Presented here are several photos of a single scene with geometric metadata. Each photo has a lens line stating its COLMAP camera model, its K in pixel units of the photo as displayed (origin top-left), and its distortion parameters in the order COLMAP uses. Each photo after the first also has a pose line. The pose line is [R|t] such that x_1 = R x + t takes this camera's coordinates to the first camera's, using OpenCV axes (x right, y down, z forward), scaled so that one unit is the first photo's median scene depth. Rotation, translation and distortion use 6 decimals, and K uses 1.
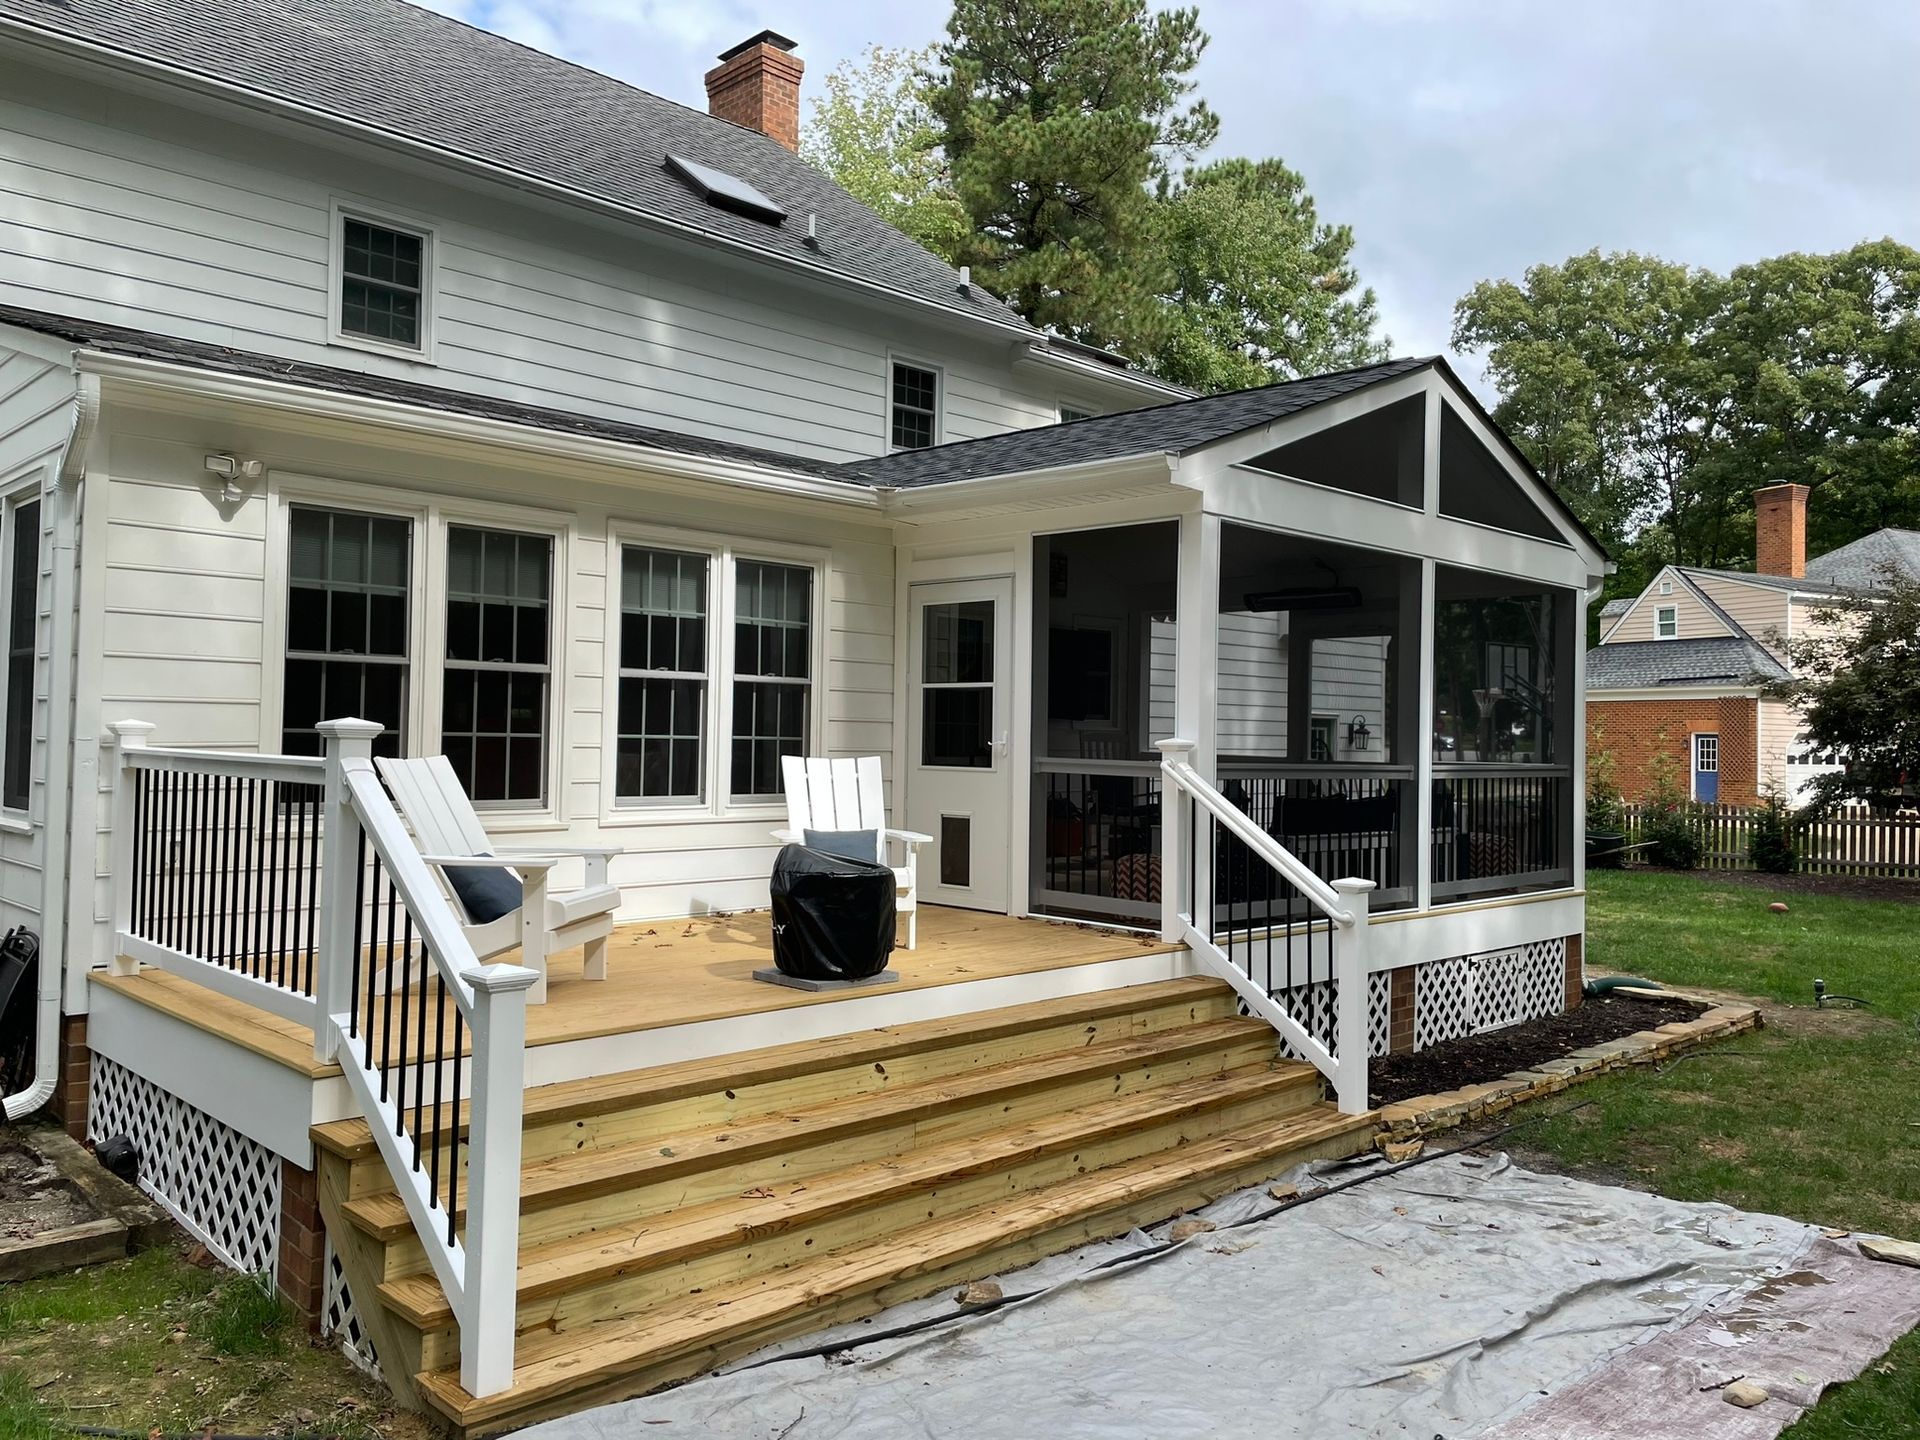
lens RADIAL K [[1445.7, 0, 964.0], [0, 1445.7, 707.7], [0, 0, 1]] dist [0.083261, -0.110216]
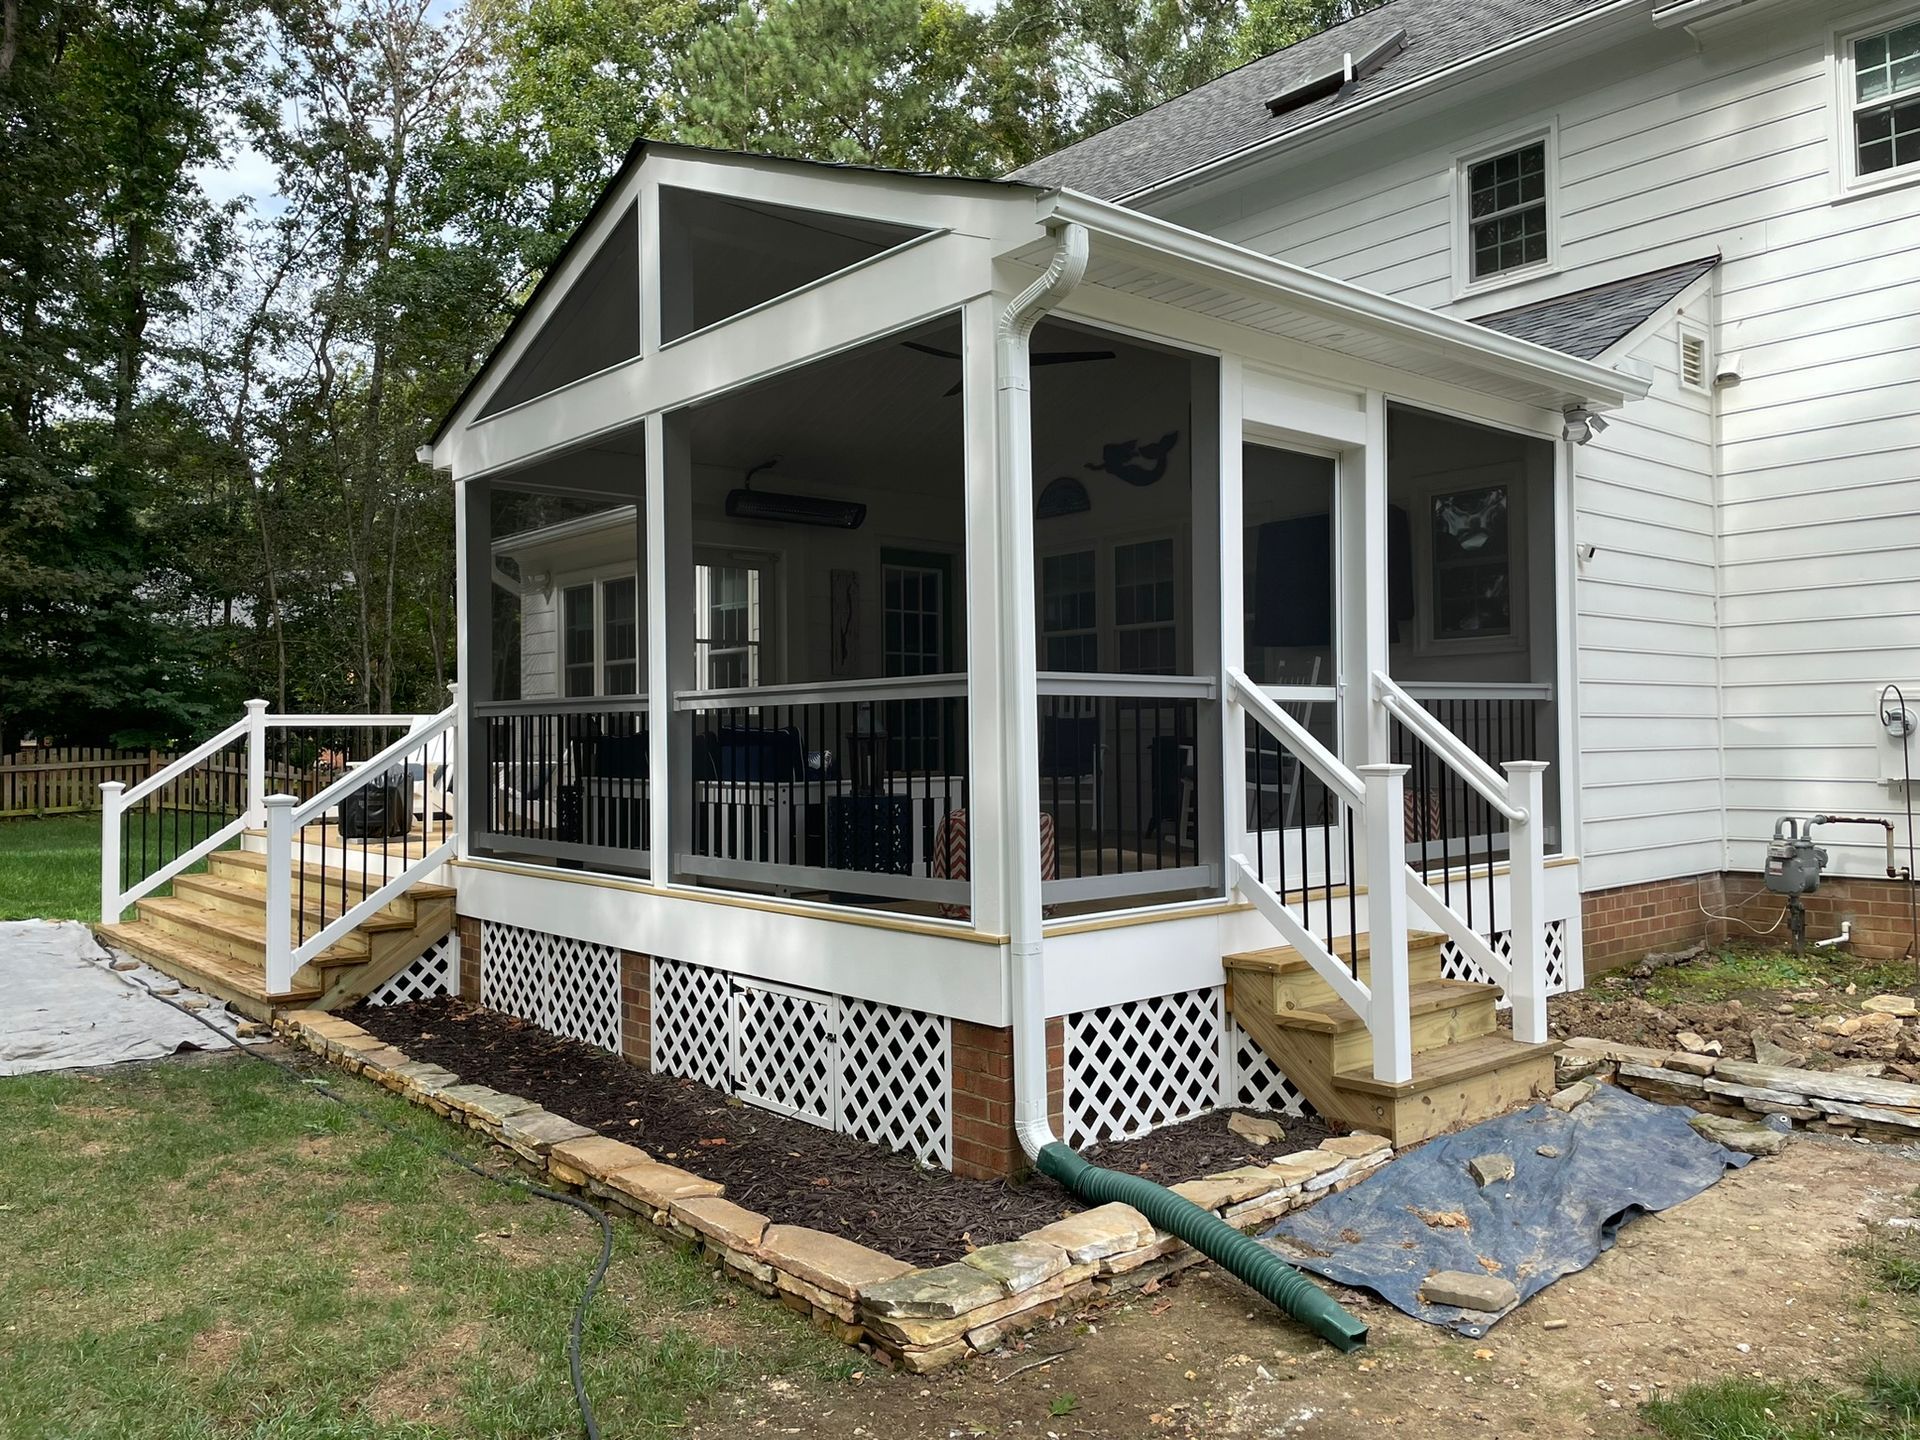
lens RADIAL K [[1445.7, 0, 973.6], [0, 1445.7, 707.1], [0, 0, 1]] dist [0.083261, -0.110216]
pose [[-0.060788, -0.039915, -0.997352, 1.153822], [0.031728, 0.998618, -0.041900, 0.092244], [0.997646, -0.034191, -0.059437, 1.328112]]
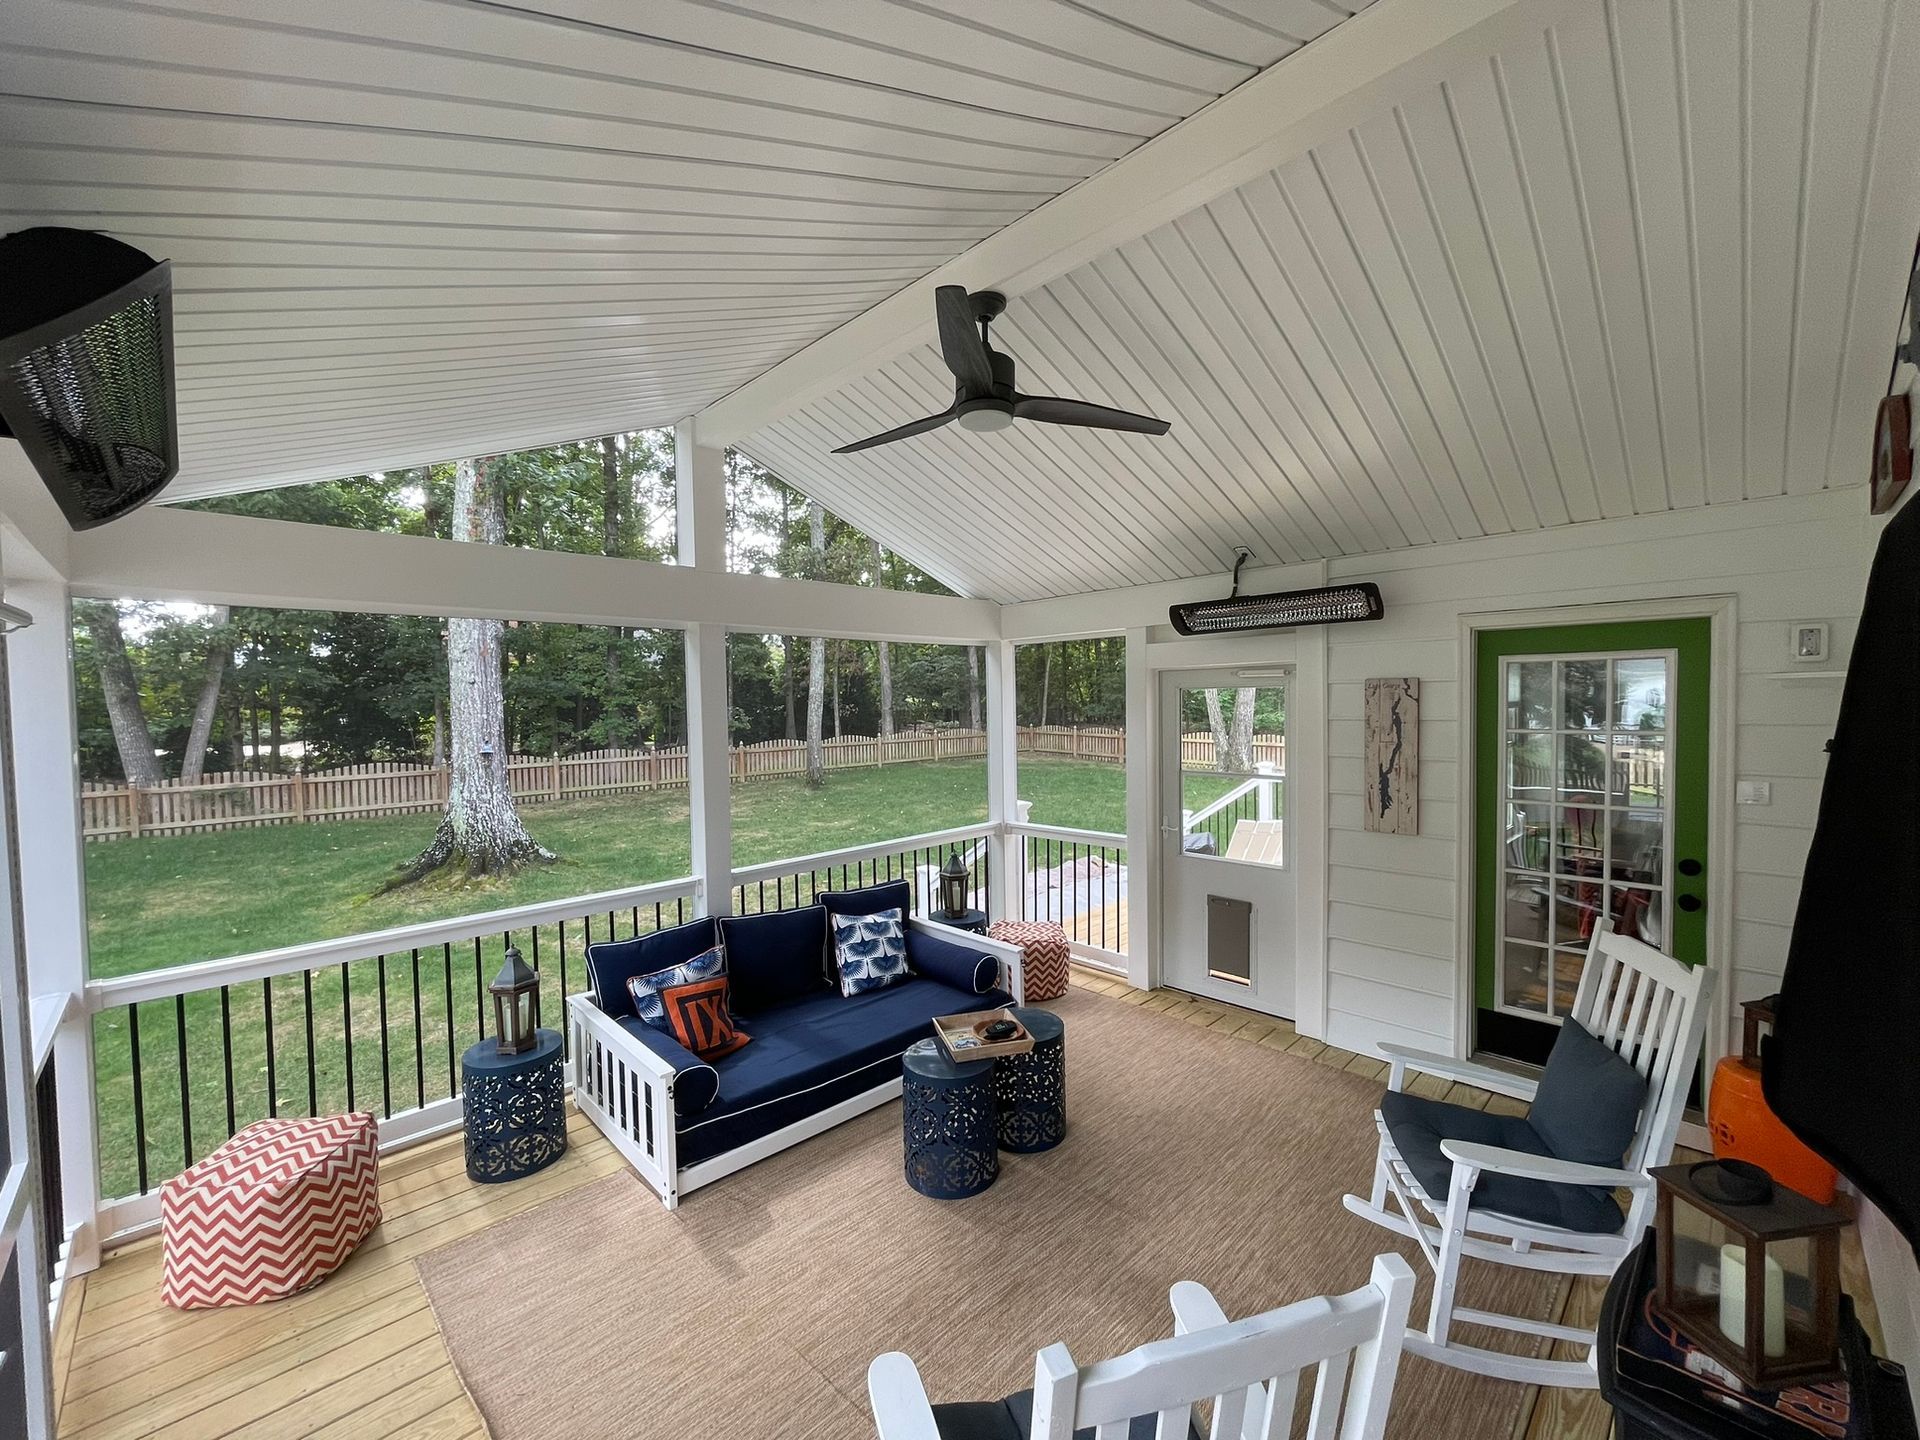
lens RADIAL K [[771.4, 0, 954.0], [0, 771.4, 726.6], [0, 0, 1]] dist [-0.006363, 0.000083]
pose [[-0.999936, -0.000468, 0.011280, 0.183078], [-0.000348, 0.999943, 0.010677, -0.055721], [-0.011284, 0.010673, -0.999879, 1.593713]]
